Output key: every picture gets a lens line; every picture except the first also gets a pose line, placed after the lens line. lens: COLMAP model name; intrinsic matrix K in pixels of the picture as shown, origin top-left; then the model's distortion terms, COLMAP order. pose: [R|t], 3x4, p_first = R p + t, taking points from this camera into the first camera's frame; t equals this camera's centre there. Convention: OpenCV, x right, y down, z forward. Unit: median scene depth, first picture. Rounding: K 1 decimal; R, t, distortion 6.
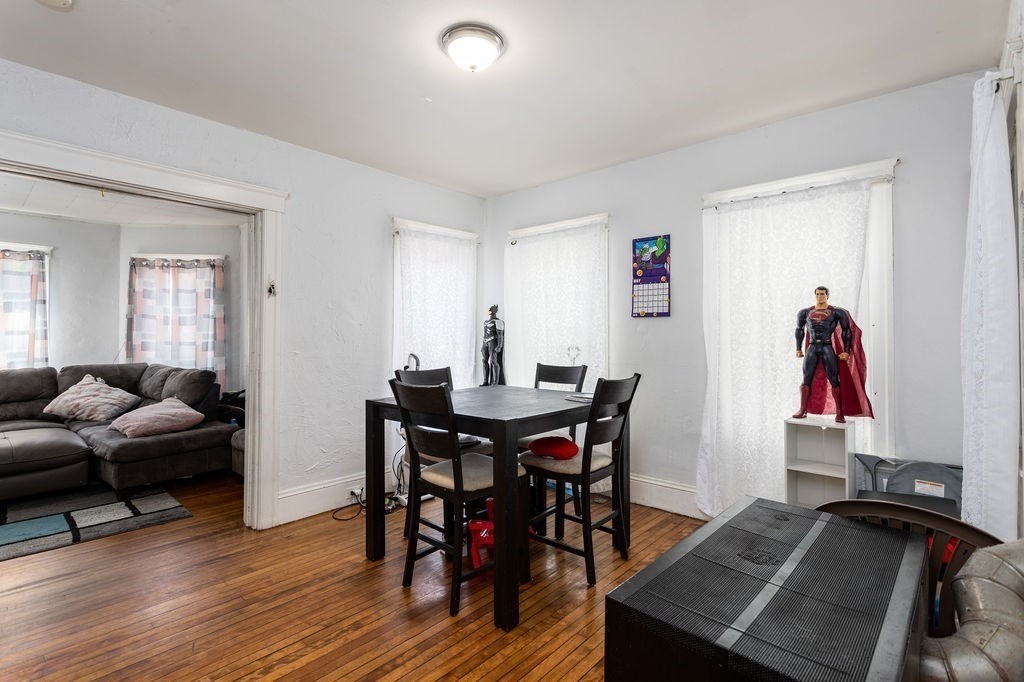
lens RADIAL K [[497.8, 0, 516.4], [0, 497.8, 332.8], [0, 0, 1]] dist [0.002068, 0.001119]
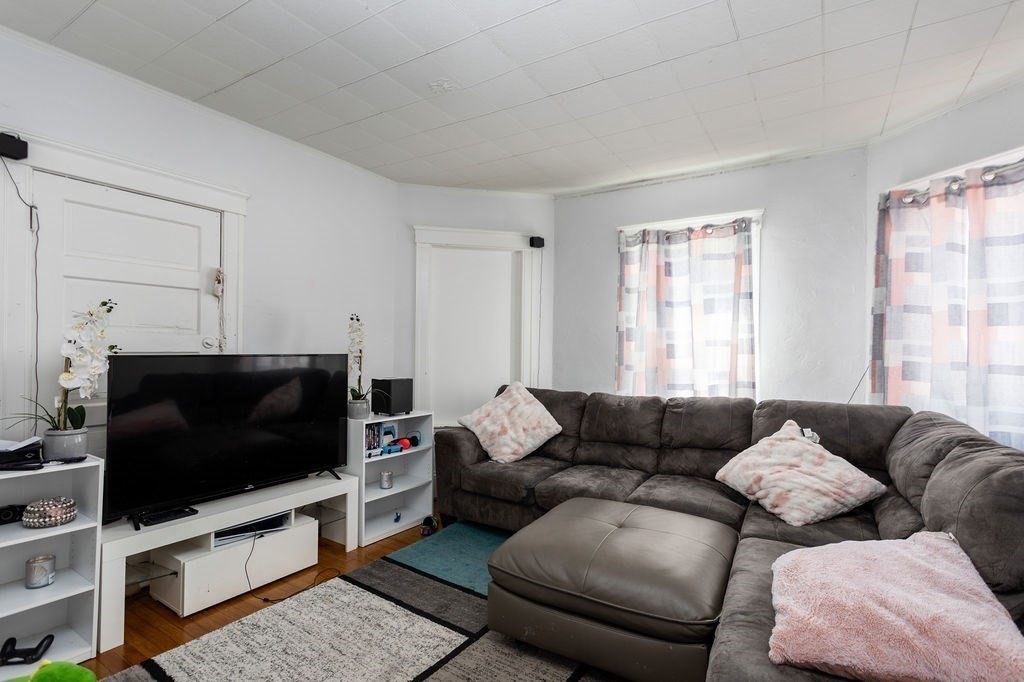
lens RADIAL K [[497.8, 0, 506.5], [0, 497.8, 340.3], [0, 0, 1]] dist [0.002068, 0.001119]
pose [[0.162794, -0.009798, -0.986611, -0.327880], [-0.005672, 0.999925, -0.010866, 0.004573], [0.986644, 0.007365, 0.162726, 0.528890]]
